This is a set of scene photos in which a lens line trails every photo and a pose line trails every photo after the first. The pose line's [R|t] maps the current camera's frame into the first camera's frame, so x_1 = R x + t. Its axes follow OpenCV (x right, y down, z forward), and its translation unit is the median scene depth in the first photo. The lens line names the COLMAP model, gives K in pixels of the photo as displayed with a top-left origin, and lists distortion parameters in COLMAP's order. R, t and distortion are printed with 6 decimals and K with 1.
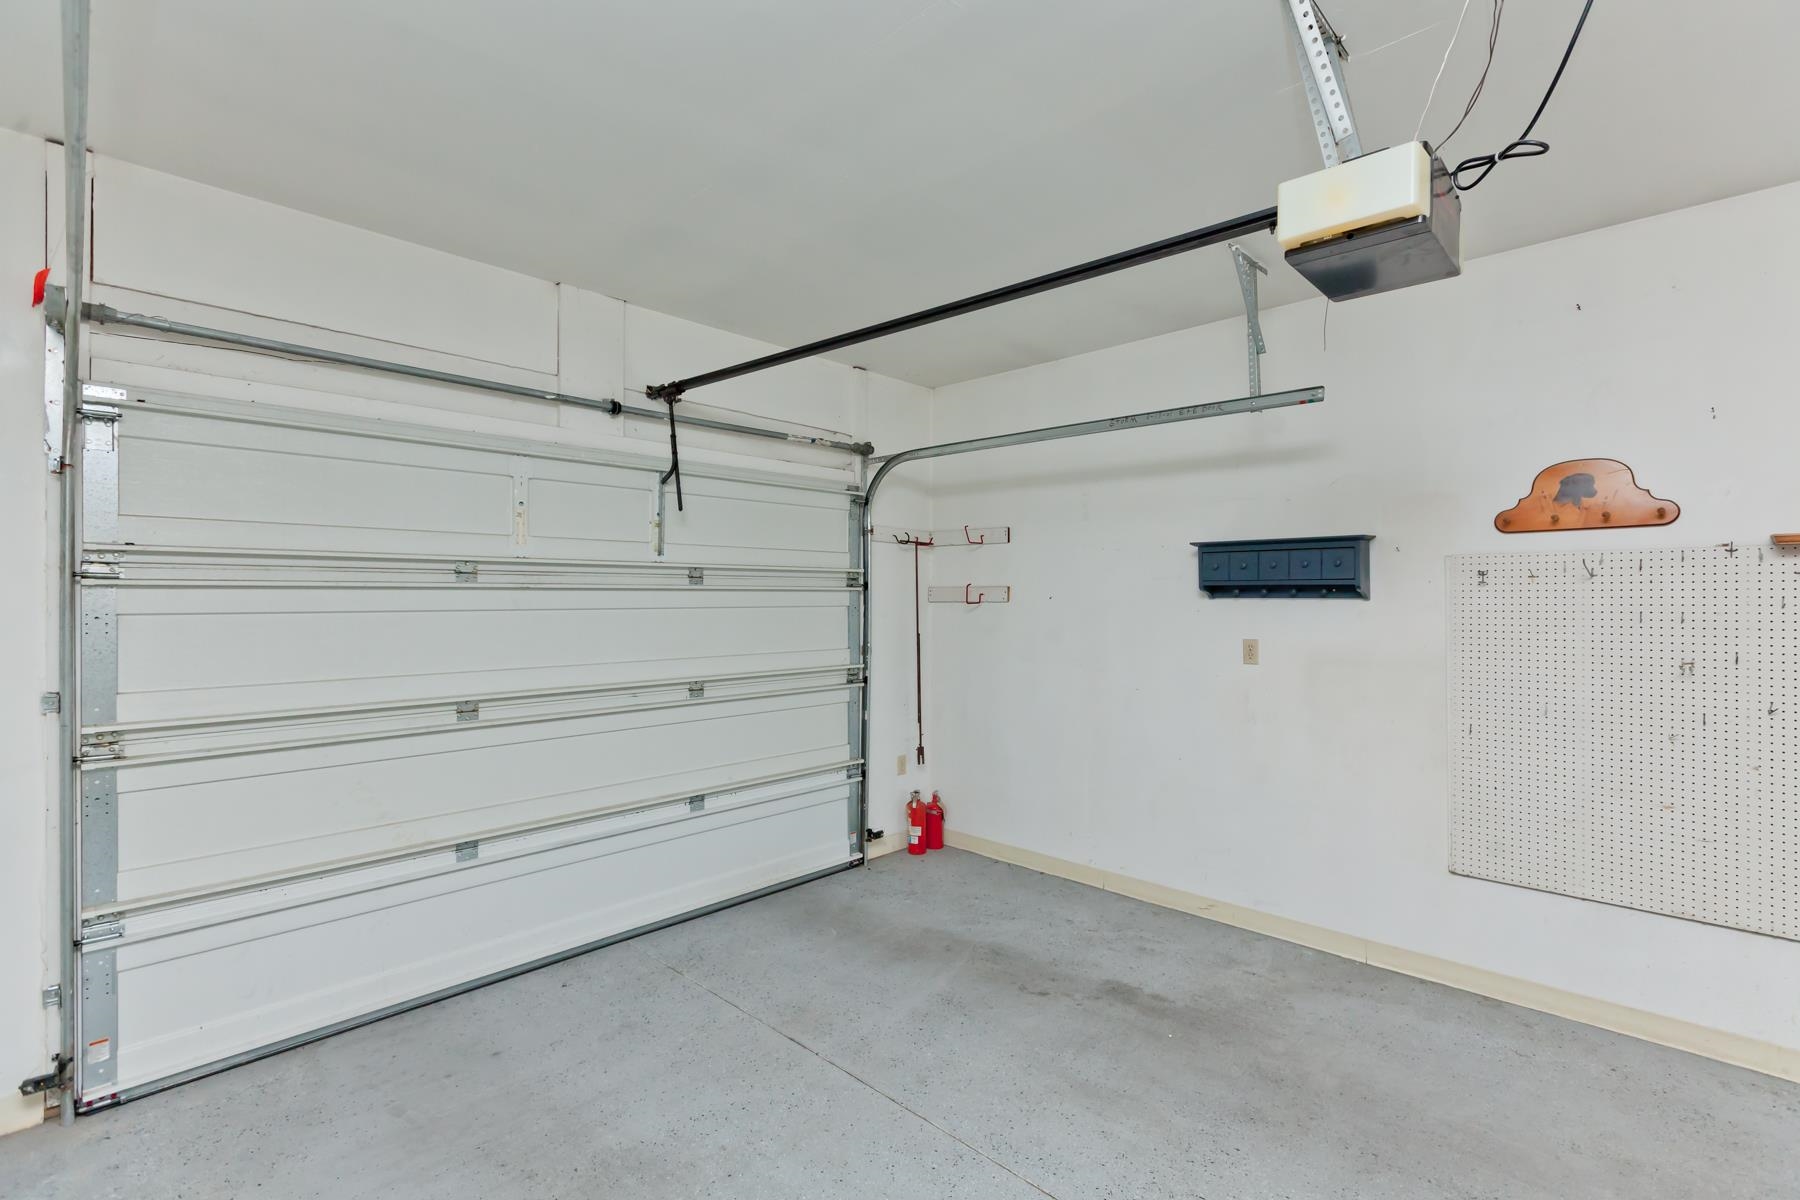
lens RADIAL K [[815.3, 0, 900.1], [0, 815.3, 598.1], [0, 0, 1]] dist [0.003602, 0.000842]
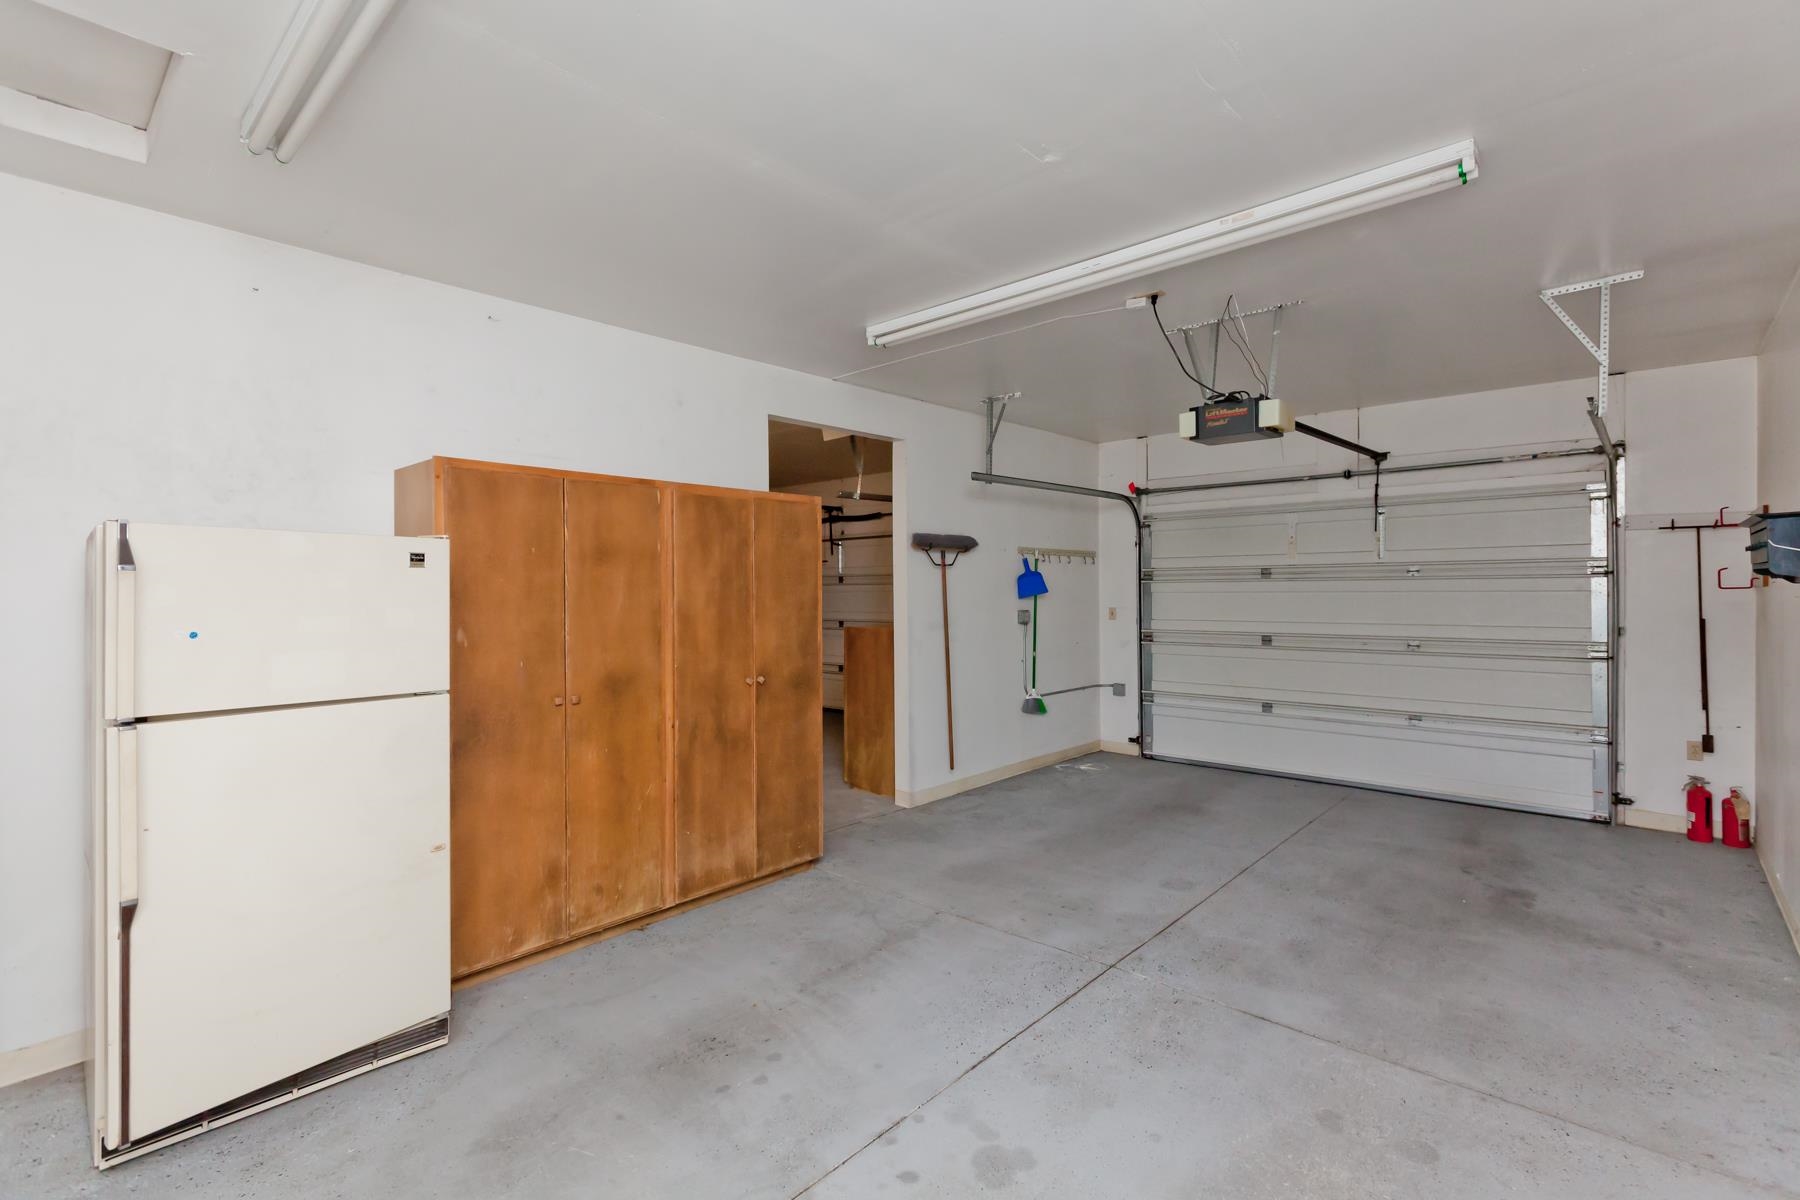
lens RADIAL K [[815.3, 0, 900.3], [0, 815.3, 589.2], [0, 0, 1]] dist [0.003602, 0.000842]
pose [[0.036154, 0.002870, -0.999342, 1.497847], [0.008743, 0.999957, 0.003188, -0.005146], [0.999308, -0.008853, 0.036127, -0.000581]]
